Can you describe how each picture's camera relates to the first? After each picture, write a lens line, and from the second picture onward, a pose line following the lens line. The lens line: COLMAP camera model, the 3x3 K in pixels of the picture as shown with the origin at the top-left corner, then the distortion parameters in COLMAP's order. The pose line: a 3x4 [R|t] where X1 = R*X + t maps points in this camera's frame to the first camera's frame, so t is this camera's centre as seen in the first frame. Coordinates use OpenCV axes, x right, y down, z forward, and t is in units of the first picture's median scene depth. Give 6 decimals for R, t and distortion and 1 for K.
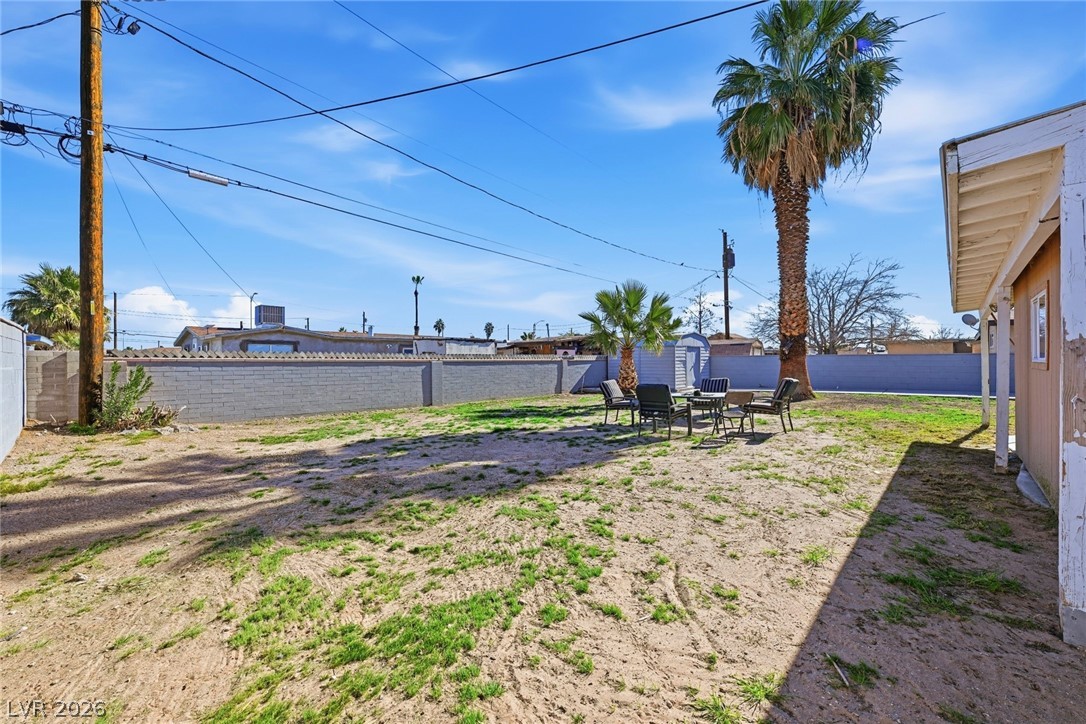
lens RADIAL K [[432.8, 0, 536.0], [0, 432.8, 360.9], [0, 0, 1]] dist [-0.000217, 0.000040]
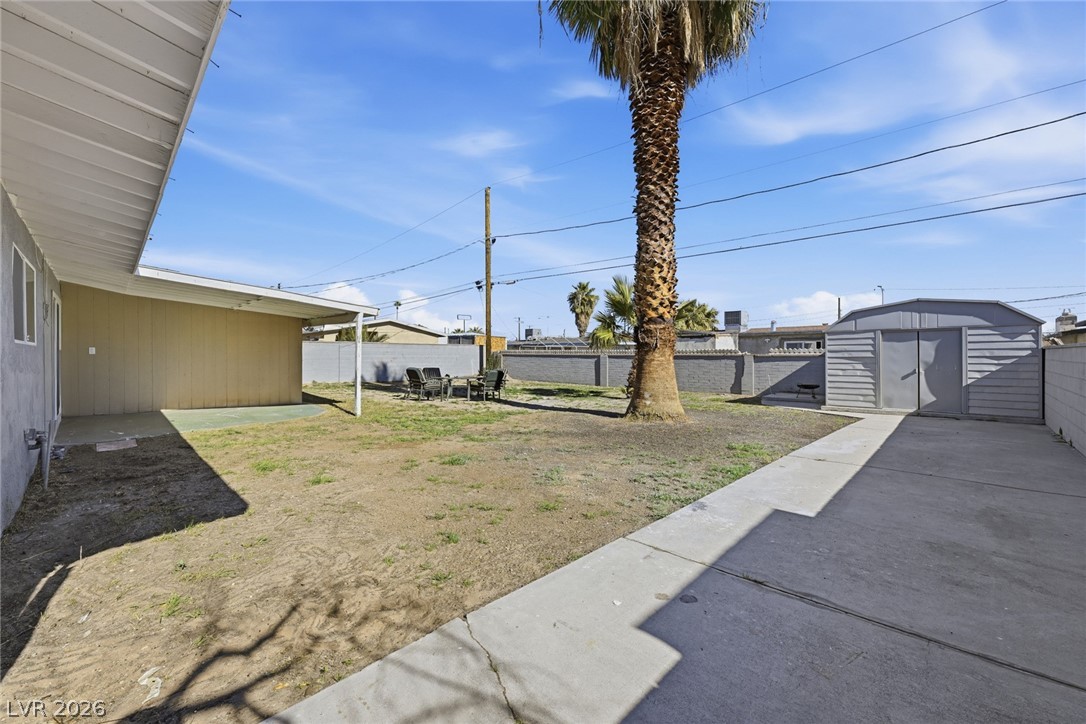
lens RADIAL K [[432.8, 0, 536.0], [0, 432.8, 360.9], [0, 0, 1]] dist [-0.000217, 0.000040]
pose [[-0.052365, 0.019954, -0.998429, 0.766428], [-0.002474, 0.999795, 0.020111, -0.005754], [0.998625, 0.003523, -0.052305, 0.531409]]
